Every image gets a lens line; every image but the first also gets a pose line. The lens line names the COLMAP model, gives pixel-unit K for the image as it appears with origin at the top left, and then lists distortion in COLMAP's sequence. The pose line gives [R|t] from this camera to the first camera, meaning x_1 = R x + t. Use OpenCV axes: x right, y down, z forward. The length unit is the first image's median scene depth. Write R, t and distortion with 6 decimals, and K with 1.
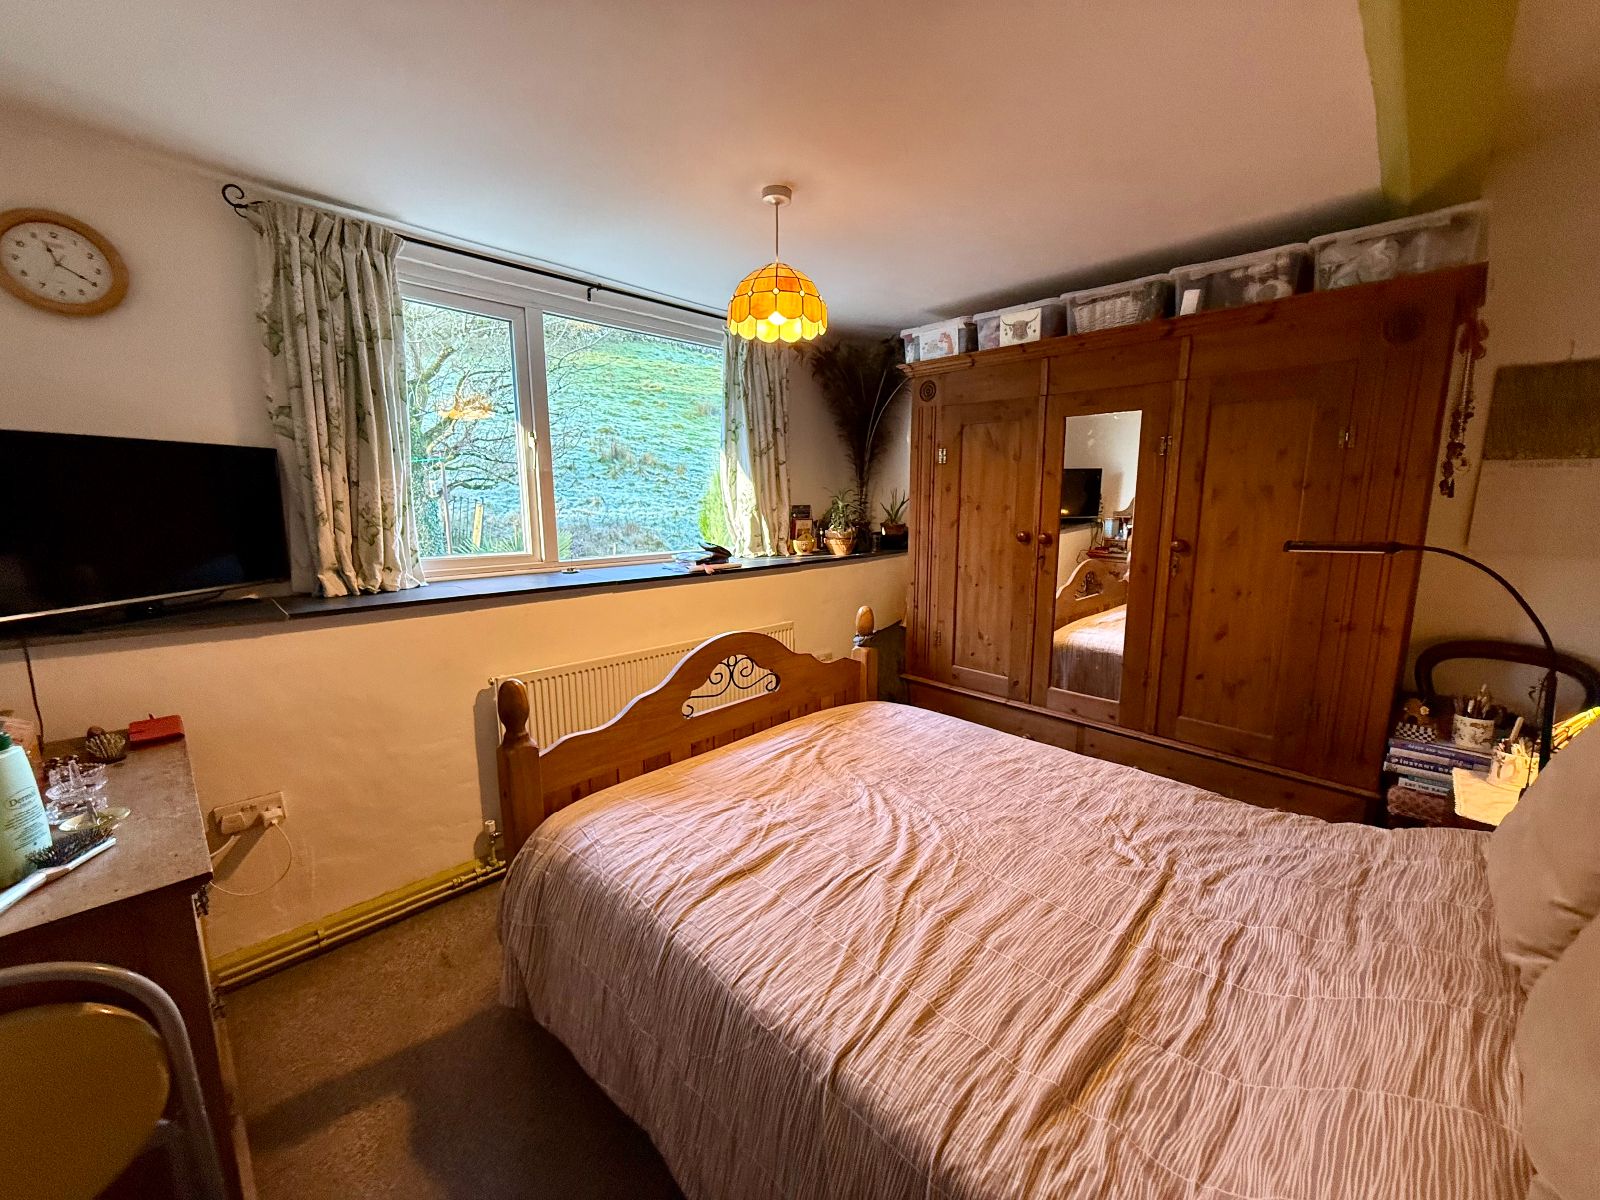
lens RADIAL K [[635.9, 0, 802.6], [0, 635.9, 599.5], [0, 0, 1]] dist [0.002486, -0.000786]
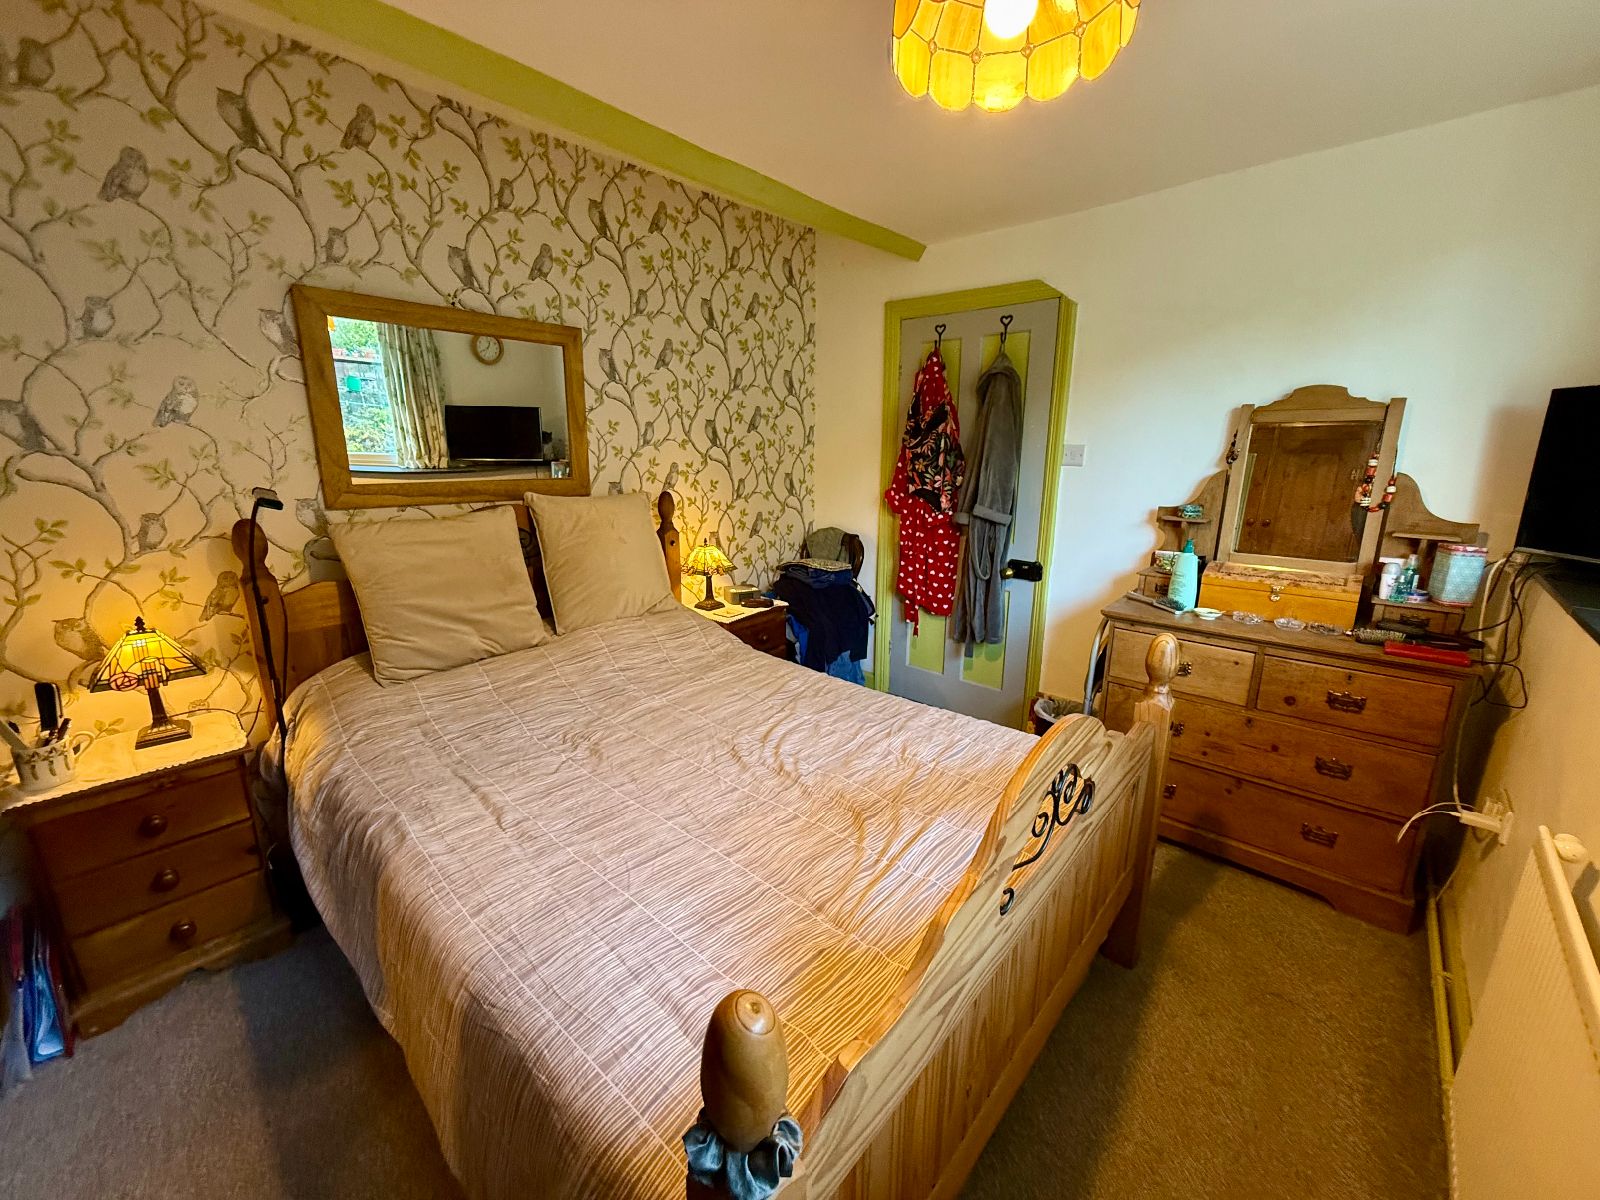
lens RADIAL K [[635.9, 0, 800.4], [0, 635.9, 598.6], [0, 0, 1]] dist [0.002486, -0.000786]
pose [[-0.999006, 0.002084, -0.044530, 0.151704], [-0.015337, 0.921857, 0.387227, -0.291802], [0.041857, 0.387525, -0.920908, 1.849102]]
